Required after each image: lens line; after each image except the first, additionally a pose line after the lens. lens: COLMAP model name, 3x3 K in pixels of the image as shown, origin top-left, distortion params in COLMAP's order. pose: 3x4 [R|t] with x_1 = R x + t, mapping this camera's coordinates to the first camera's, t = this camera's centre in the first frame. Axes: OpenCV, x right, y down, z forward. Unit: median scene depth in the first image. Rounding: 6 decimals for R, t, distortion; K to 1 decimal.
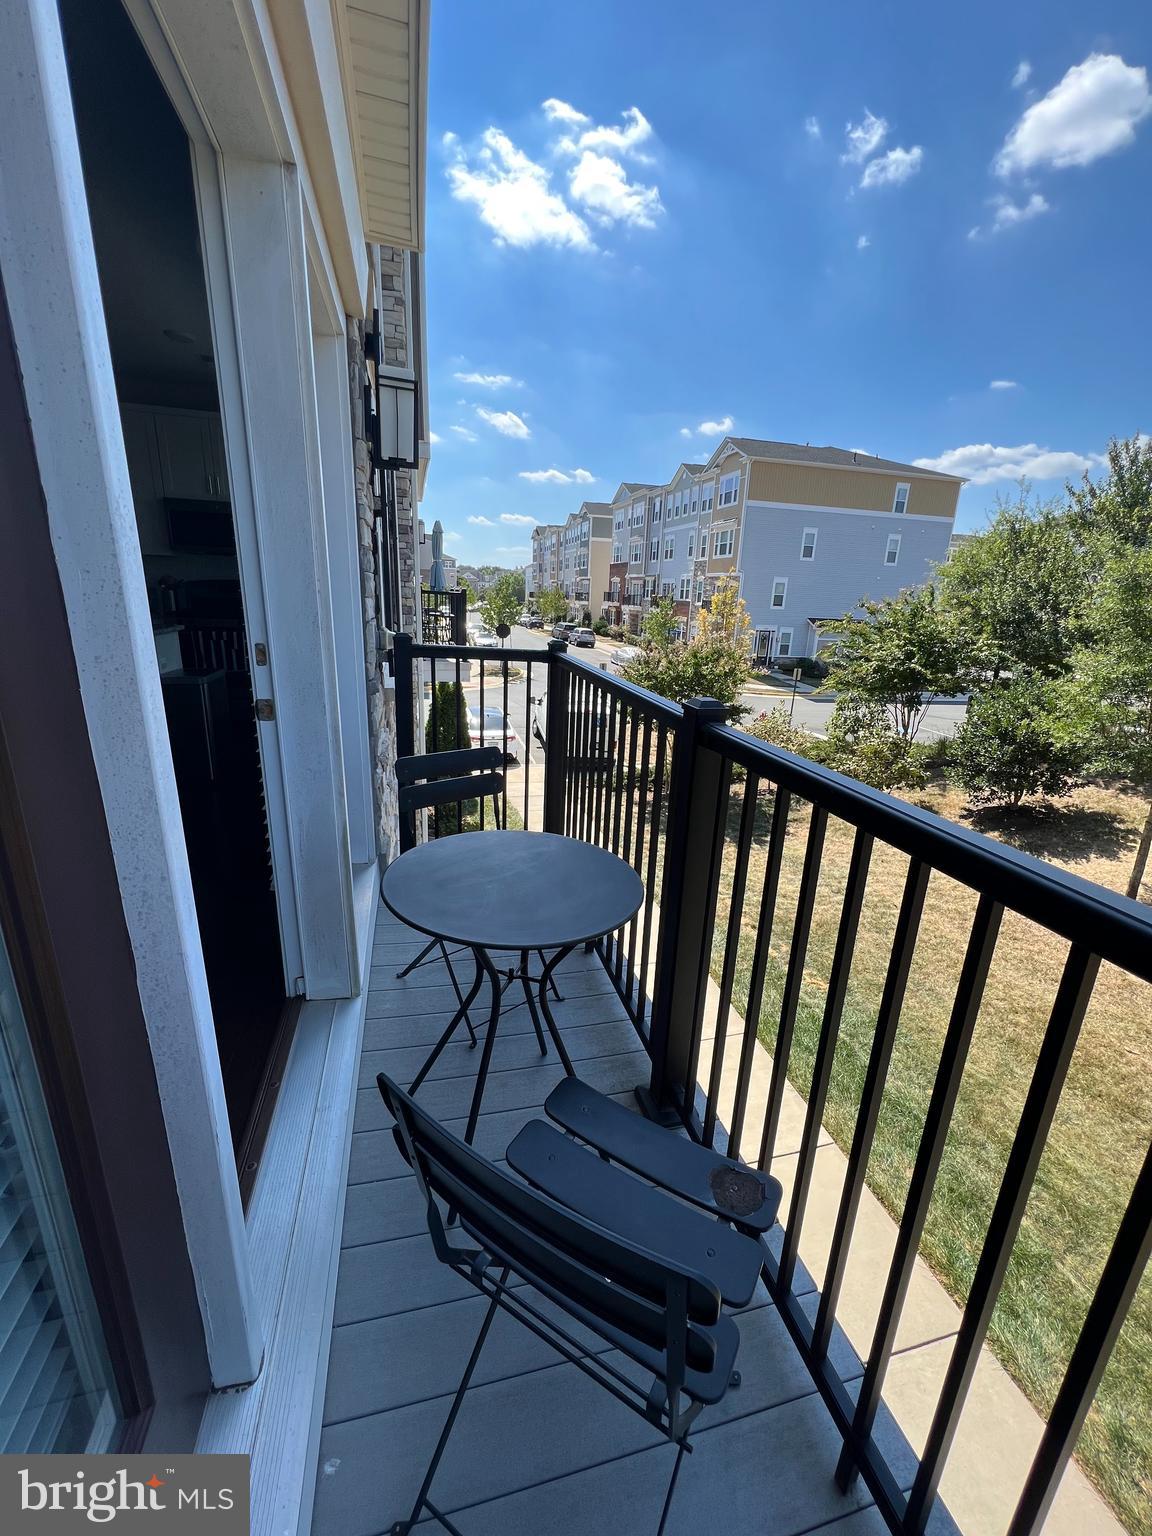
lens RADIAL K [[614.7, 0, 579.5], [0, 614.7, 769.8], [0, 0, 1]] dist [0.000368, -0.000153]
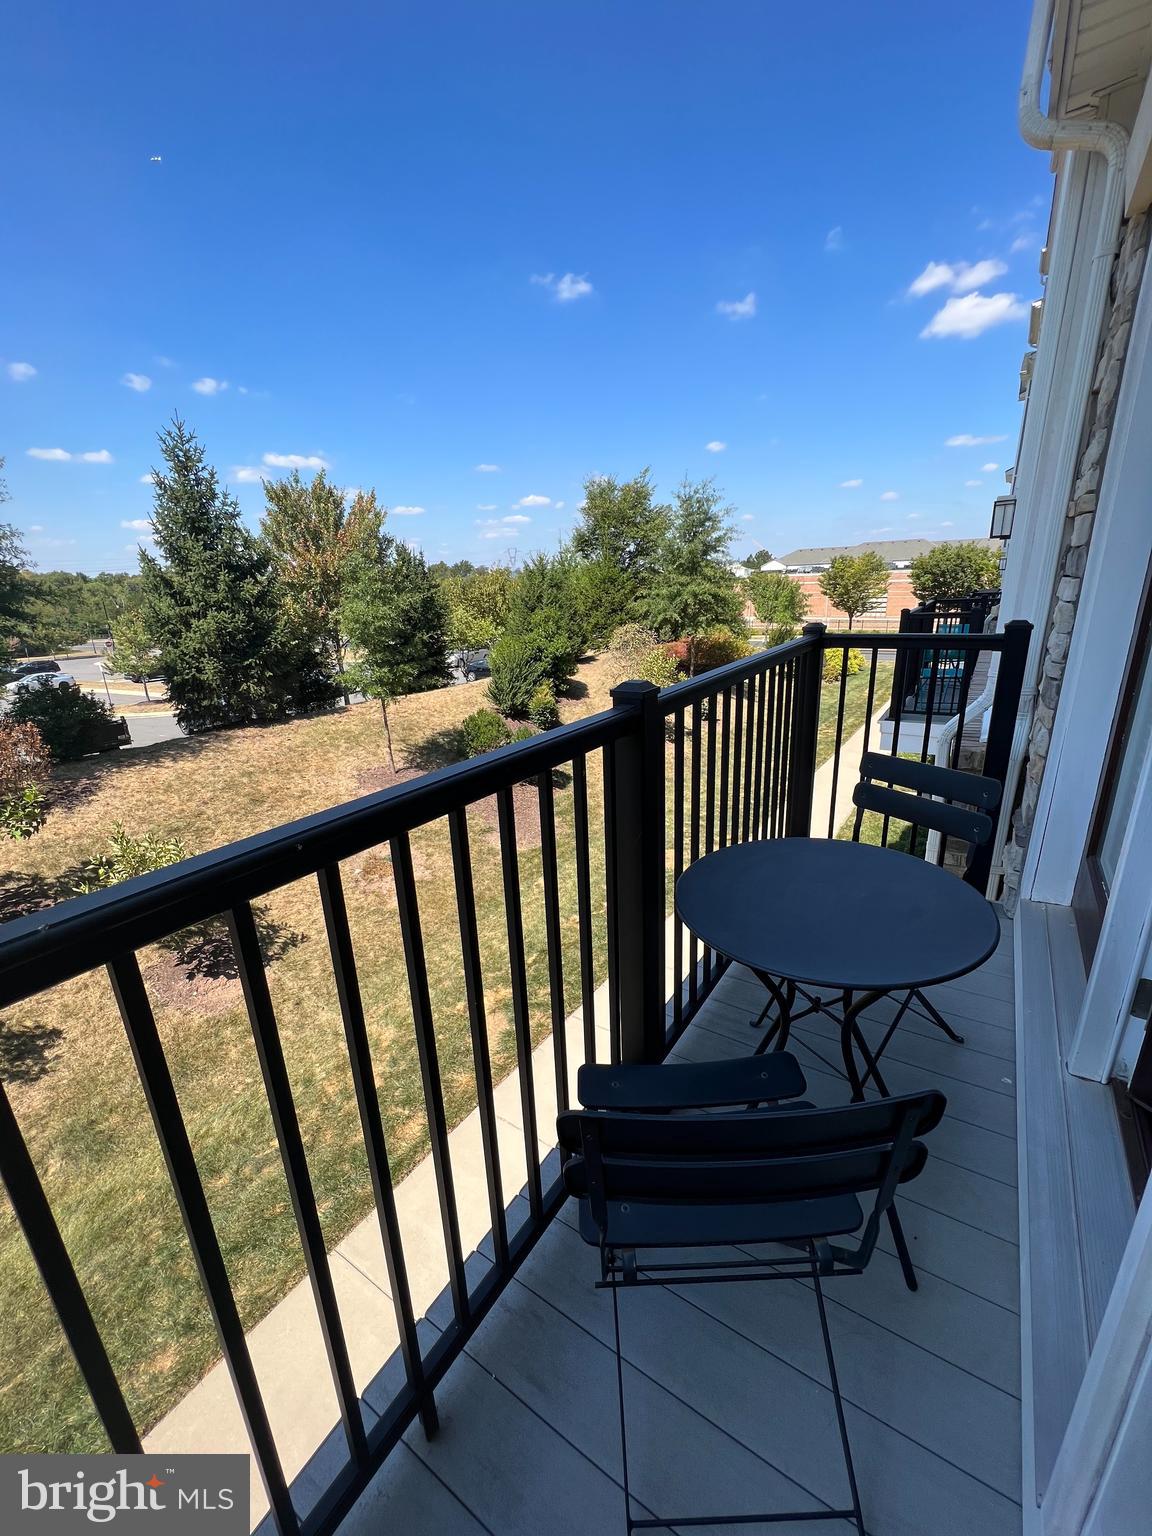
lens RADIAL K [[614.7, 0, 579.5], [0, 614.7, 769.8], [0, 0, 1]] dist [0.000368, -0.000153]
pose [[-0.664548, -0.236047, 0.708983, -0.339013], [0.213470, 0.849286, 0.482850, -0.377656], [-0.716105, 0.472224, -0.514003, 1.306589]]
